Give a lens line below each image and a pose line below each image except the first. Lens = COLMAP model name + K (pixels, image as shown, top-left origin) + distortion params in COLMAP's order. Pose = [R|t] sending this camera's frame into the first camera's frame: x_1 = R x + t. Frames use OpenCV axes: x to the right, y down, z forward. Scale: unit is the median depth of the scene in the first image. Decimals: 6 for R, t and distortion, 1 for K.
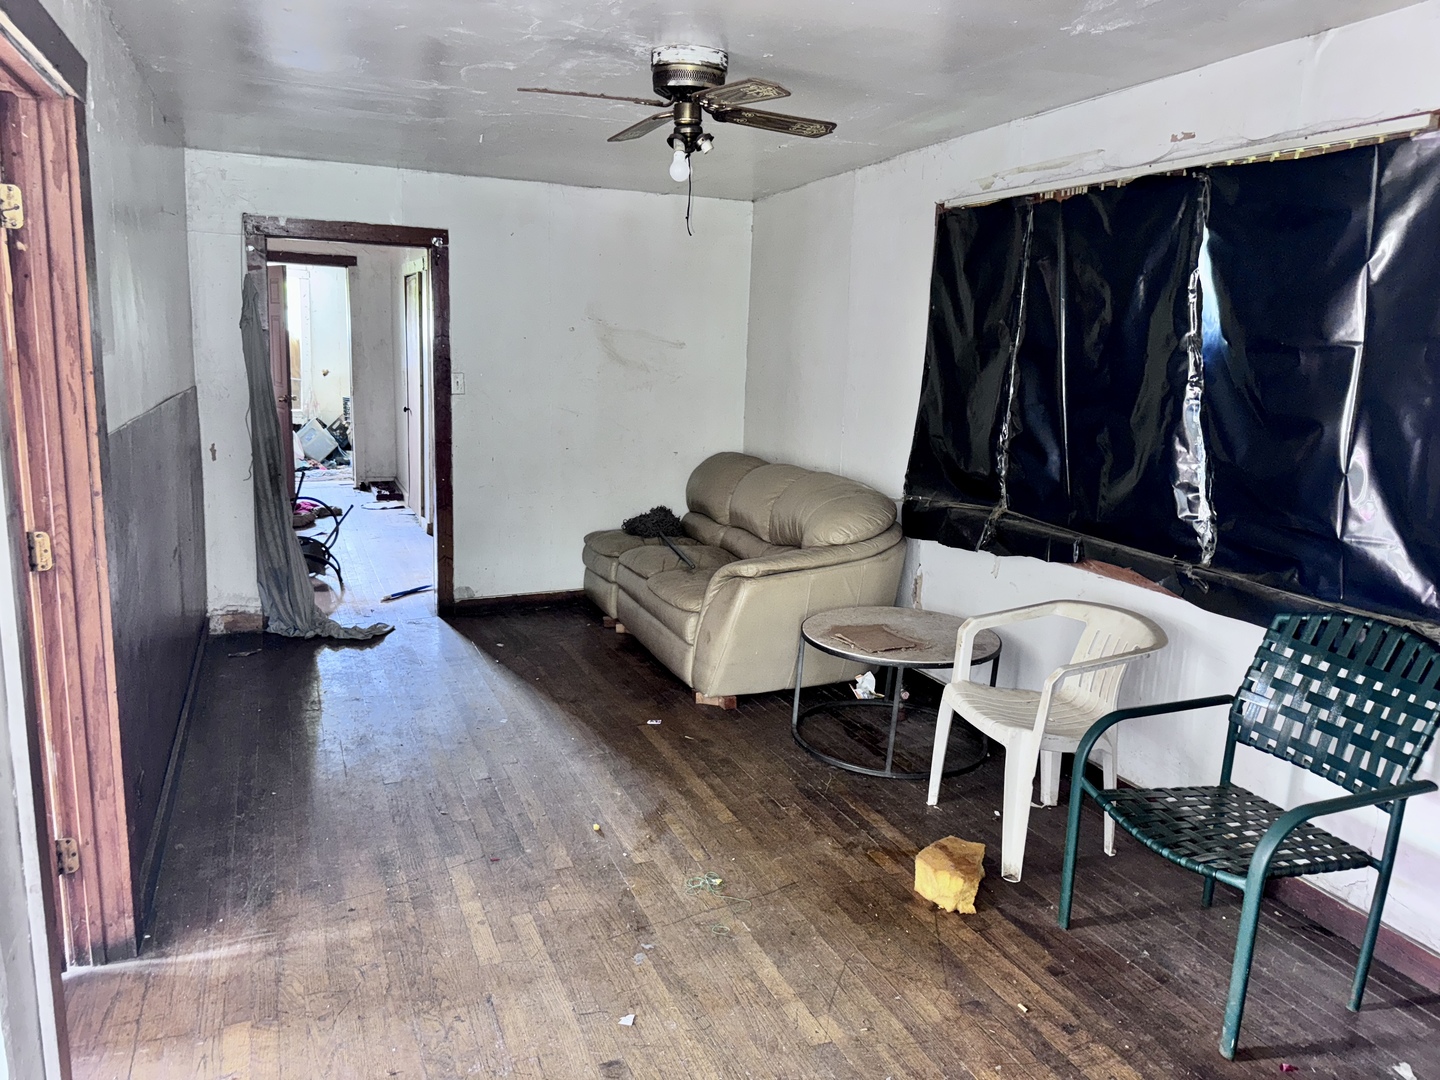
lens RADIAL K [[1003.1, 0, 728.2], [0, 1003.1, 548.7], [0, 0, 1]] dist [0.009860, -0.004244]
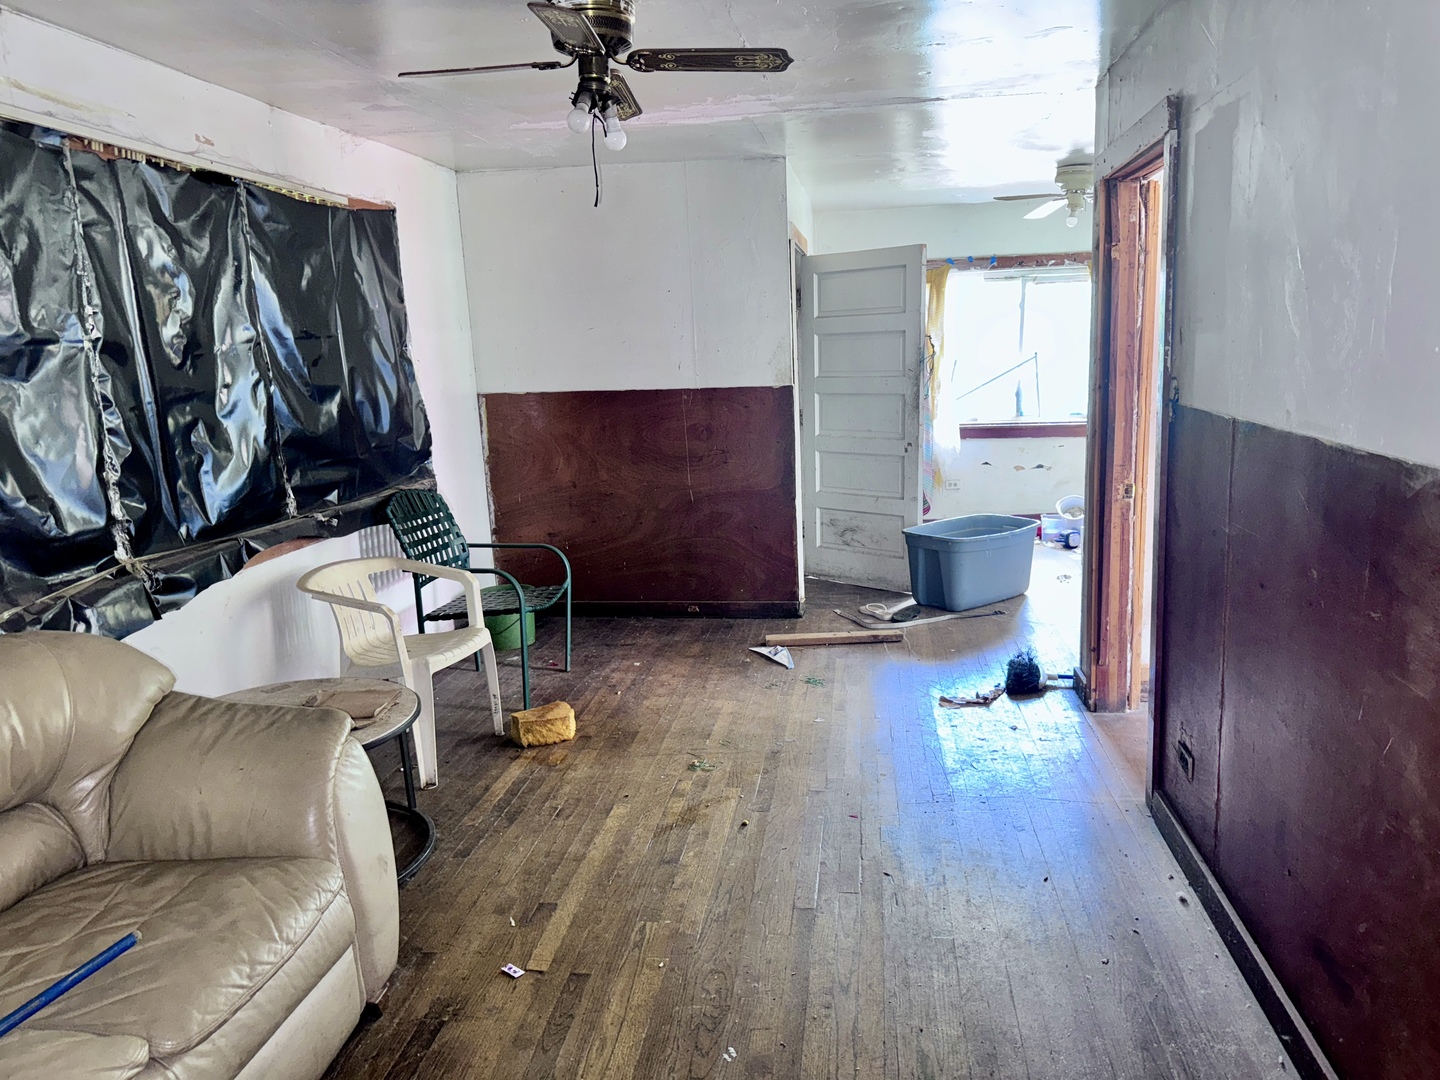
lens RADIAL K [[1003.1, 0, 725.4], [0, 1003.1, 534.9], [0, 0, 1]] dist [0.009860, -0.004244]
pose [[-0.856980, -0.097287, 0.506084, -0.566599], [0.106822, 0.927158, 0.359120, -0.330118], [-0.504157, 0.361820, -0.784163, 1.625015]]
